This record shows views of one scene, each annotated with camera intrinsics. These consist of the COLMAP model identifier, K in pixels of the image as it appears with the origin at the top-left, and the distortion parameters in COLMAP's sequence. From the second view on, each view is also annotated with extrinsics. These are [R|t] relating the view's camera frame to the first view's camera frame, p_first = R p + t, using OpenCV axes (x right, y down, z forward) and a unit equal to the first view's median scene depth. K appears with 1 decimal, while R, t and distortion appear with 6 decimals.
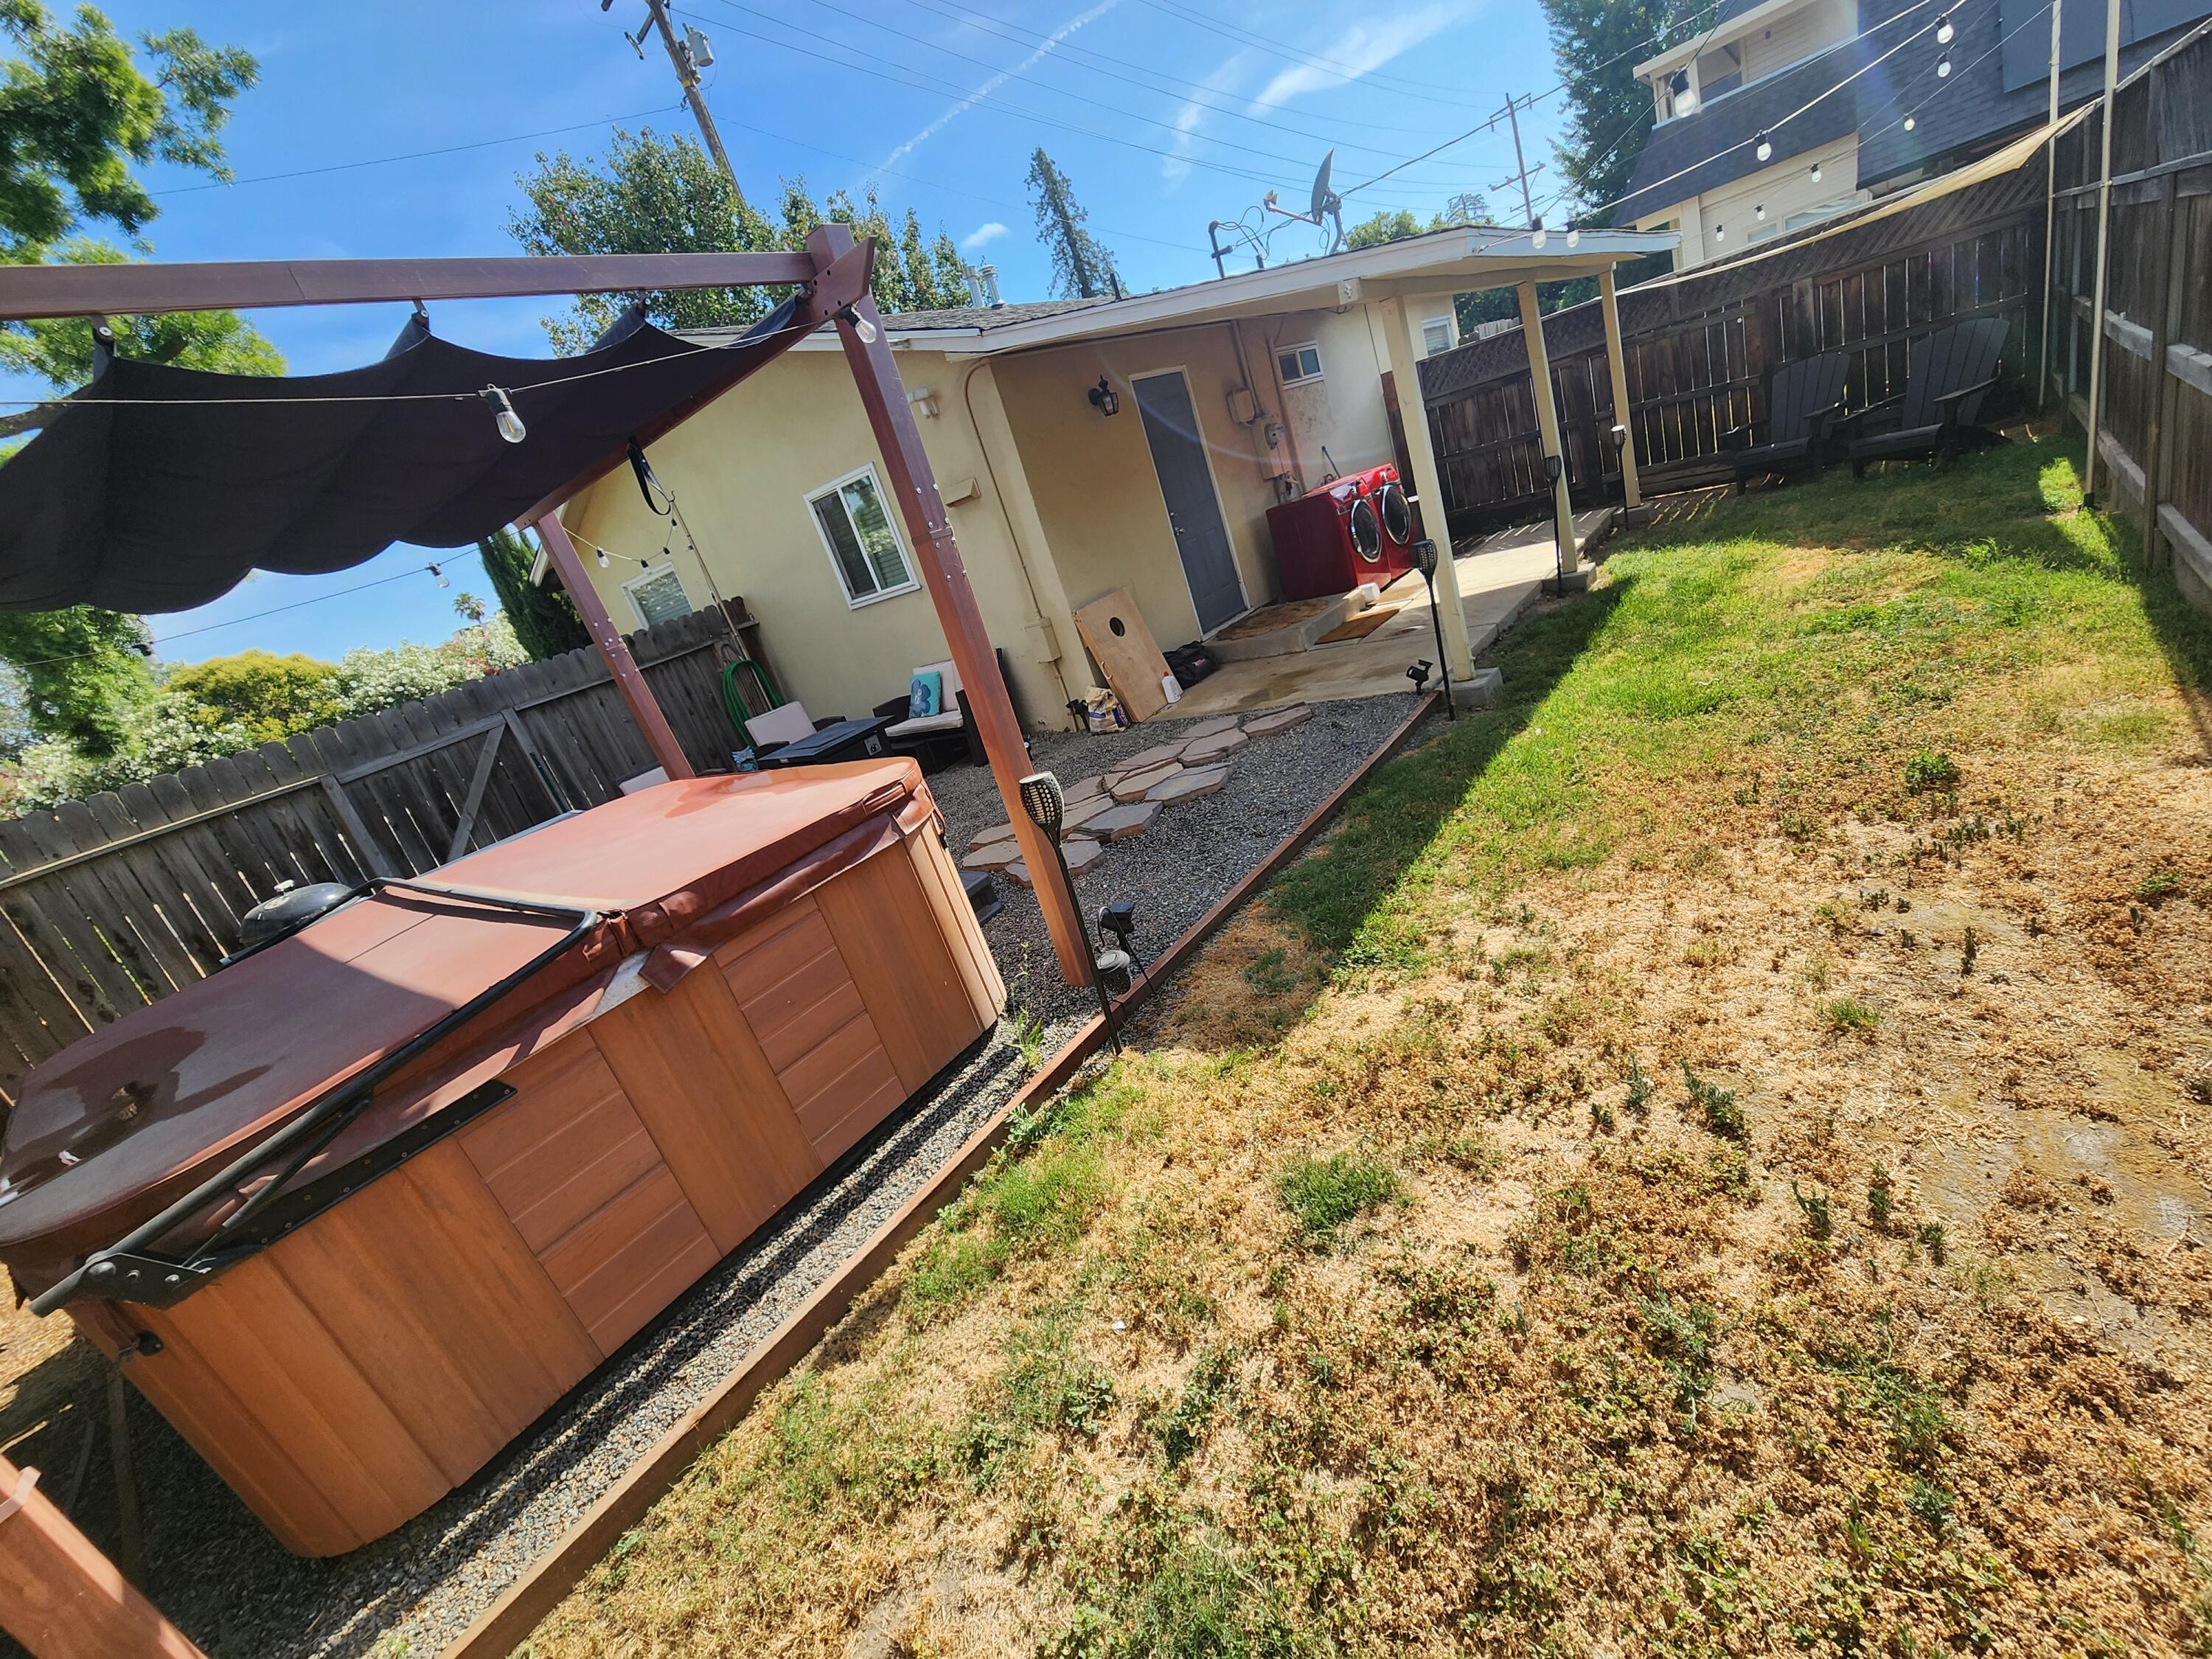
lens RADIAL K [[913.5, 0, 1111.8], [0, 913.5, 823.0], [0, 0, 1]] dist [0.002544, 0.000166]
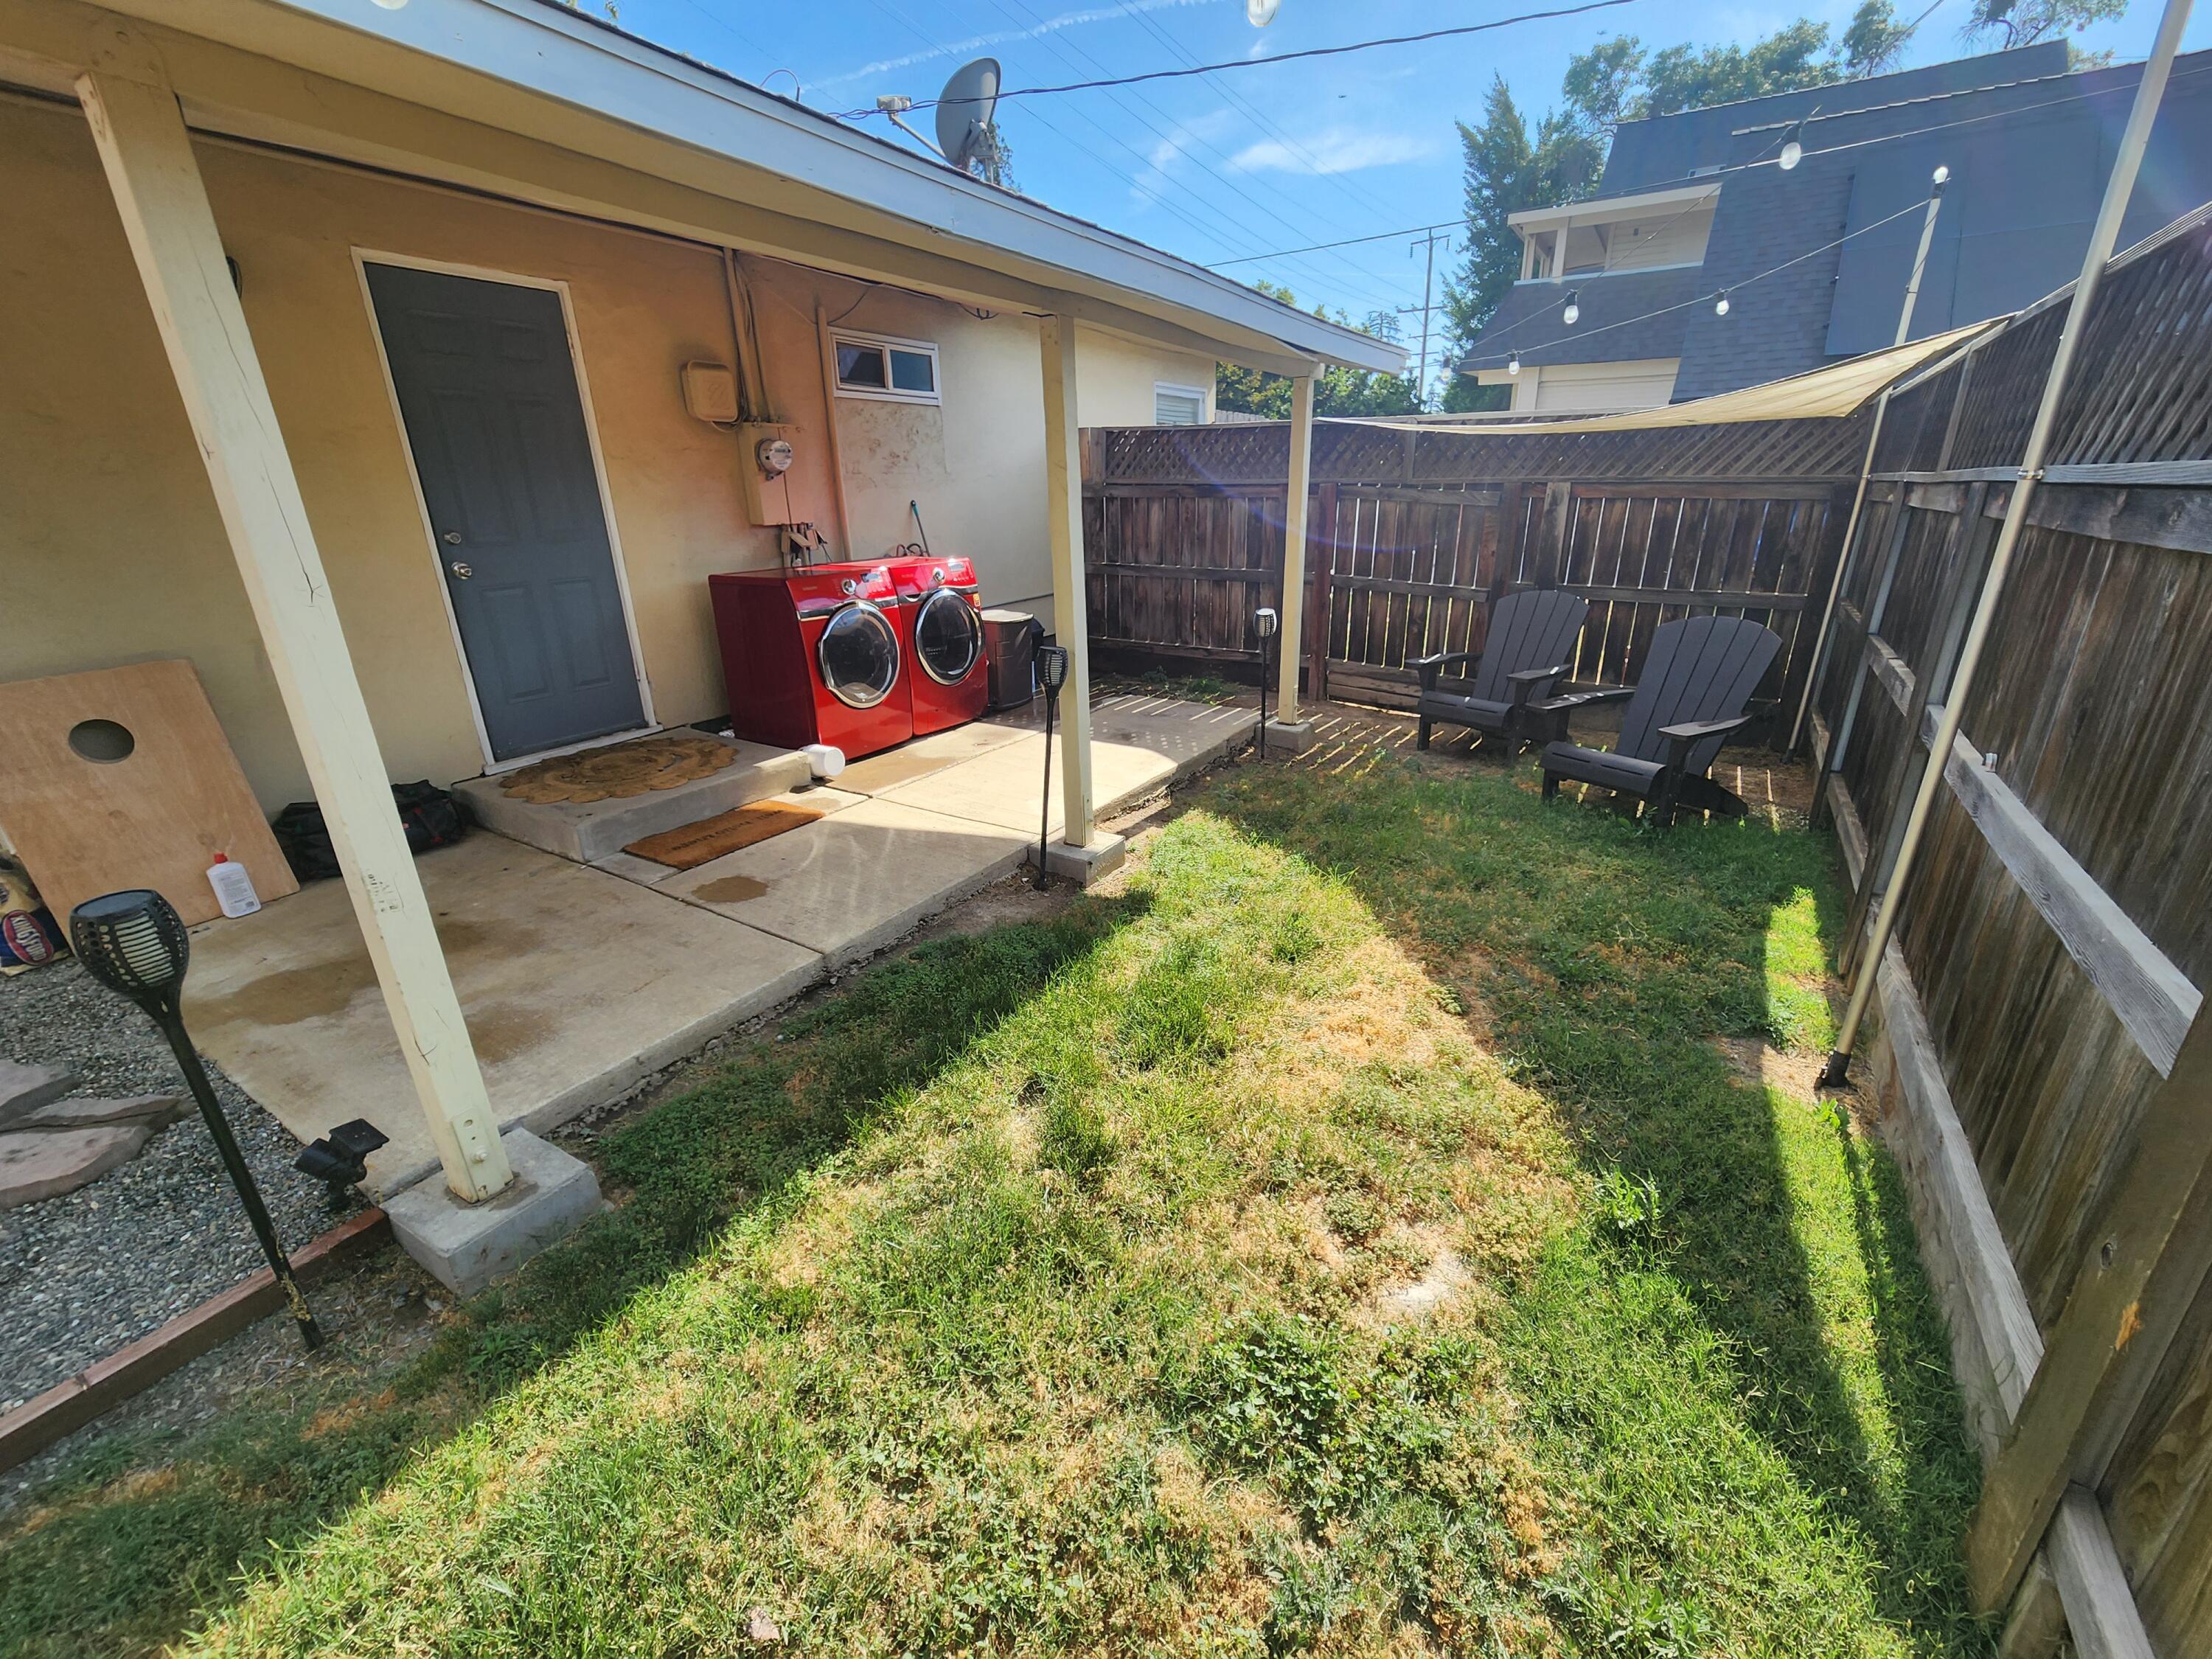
lens RADIAL K [[913.5, 0, 1111.8], [0, 913.5, 823.0], [0, 0, 1]] dist [0.002544, 0.000166]
pose [[0.951632, 0.233760, 0.199380, 0.474245], [-0.232977, 0.972087, -0.027721, -0.323448], [-0.200295, -0.020071, 0.979530, 0.505970]]
